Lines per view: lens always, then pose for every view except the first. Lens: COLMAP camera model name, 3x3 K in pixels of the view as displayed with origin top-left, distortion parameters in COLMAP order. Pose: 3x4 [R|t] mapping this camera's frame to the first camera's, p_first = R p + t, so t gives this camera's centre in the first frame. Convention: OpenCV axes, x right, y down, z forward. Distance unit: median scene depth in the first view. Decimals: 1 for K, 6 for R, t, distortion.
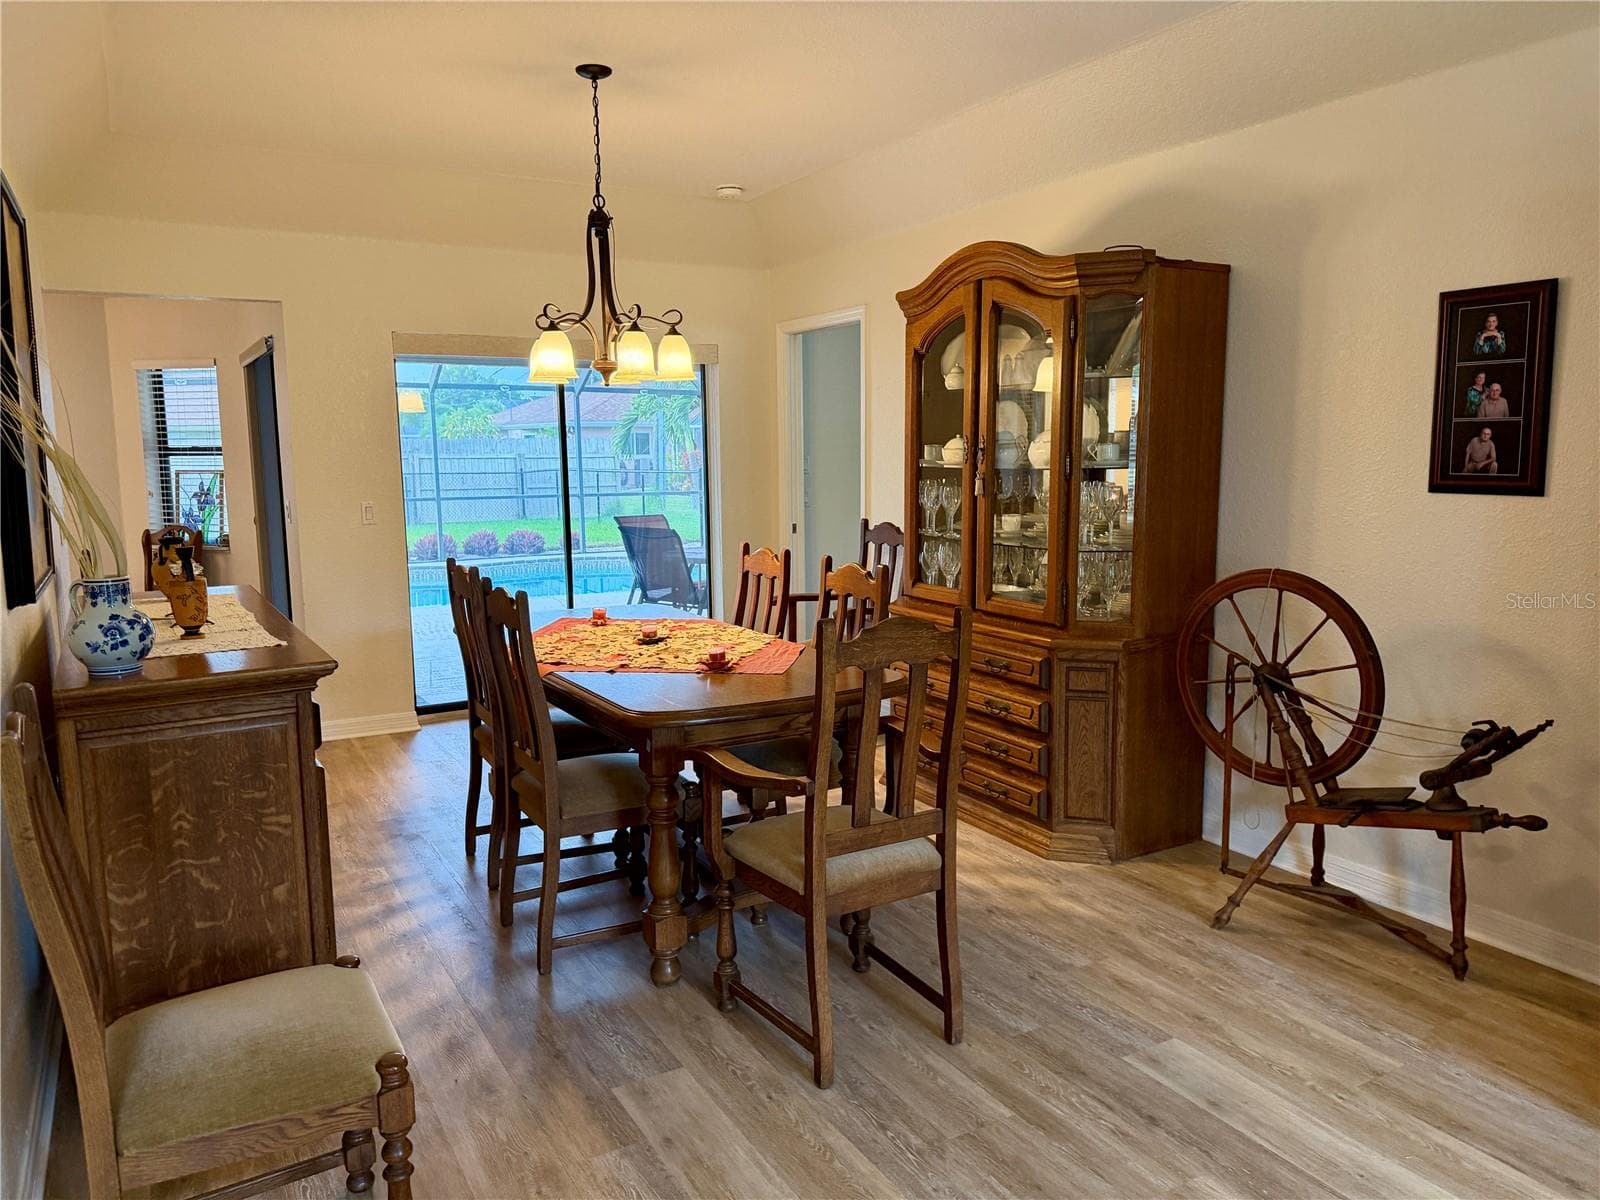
lens RADIAL K [[1202.1, 0, 792.3], [0, 1202.1, 603.2], [0, 0, 1]] dist [0.002484, -0.000580]
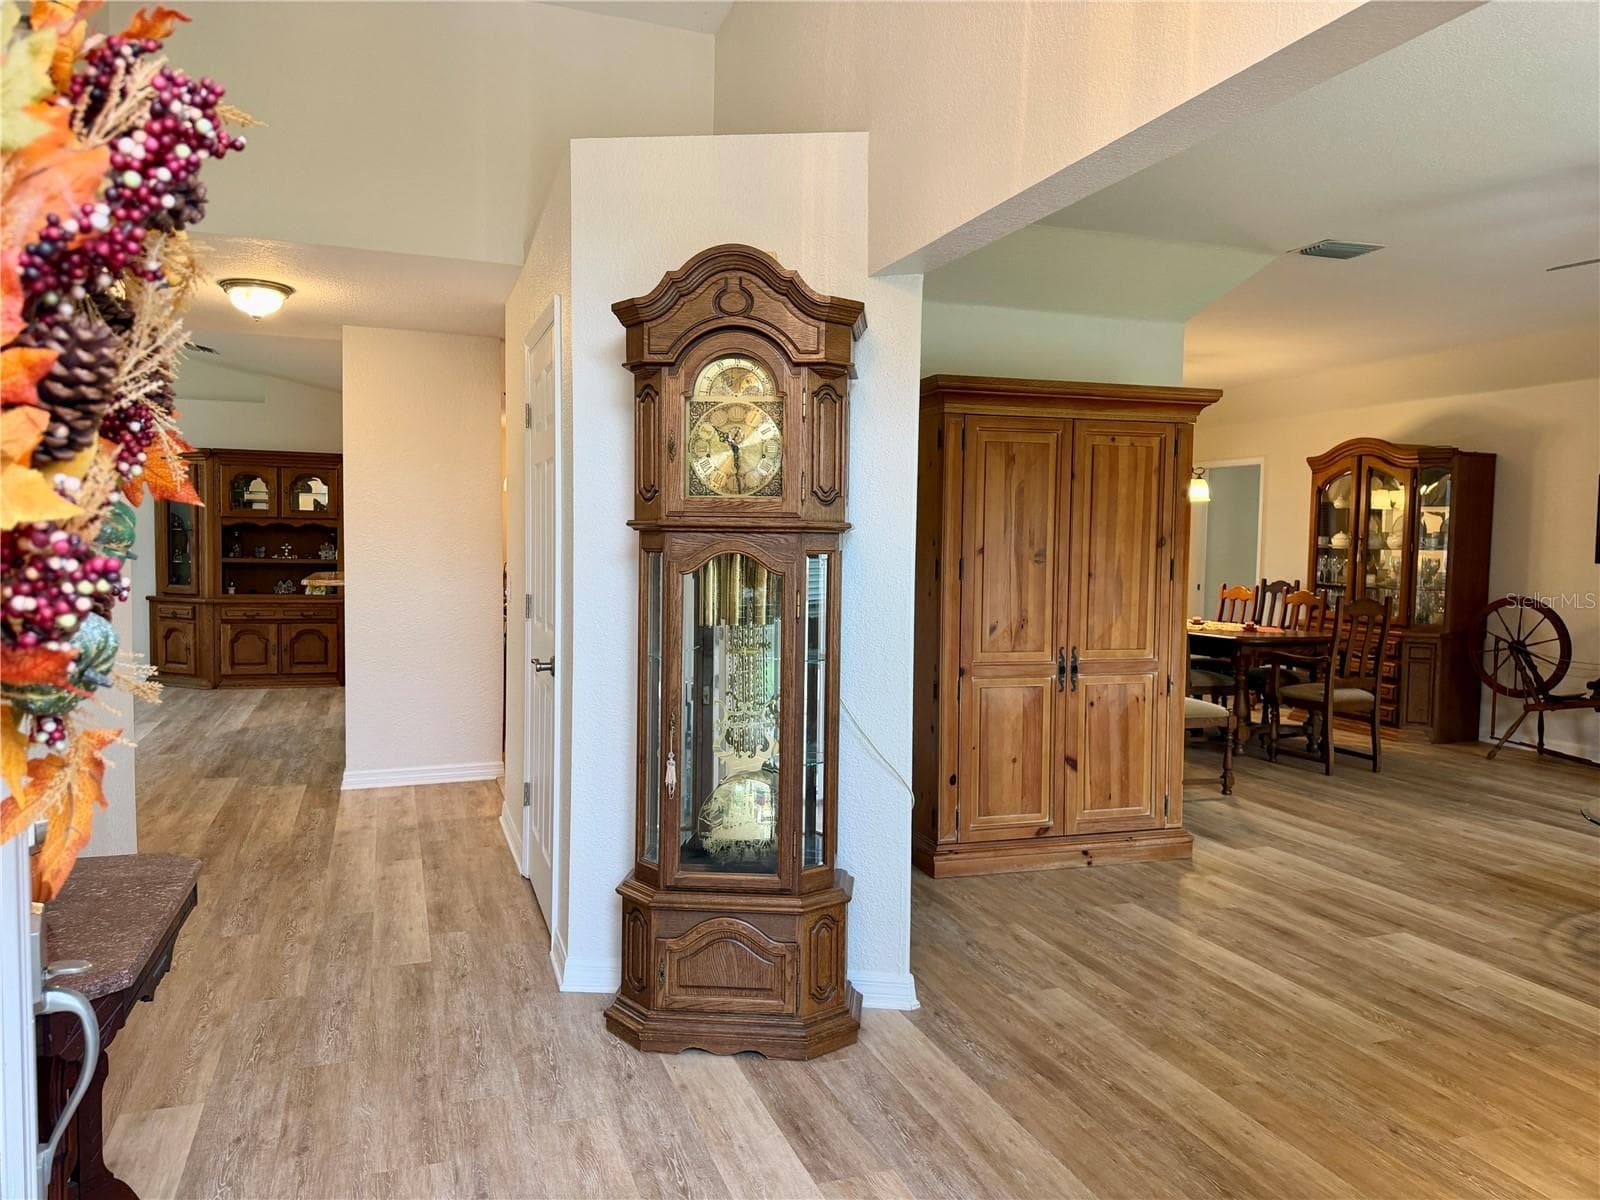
lens RADIAL K [[1202.1, 0, 808.2], [0, 1202.1, 593.8], [0, 0, 1]] dist [0.002484, -0.000580]
pose [[0.986359, 0.034797, -0.160888, -0.482946], [-0.048220, 0.995604, -0.080298, 0.190613], [0.157387, 0.086961, 0.983701, -1.256448]]
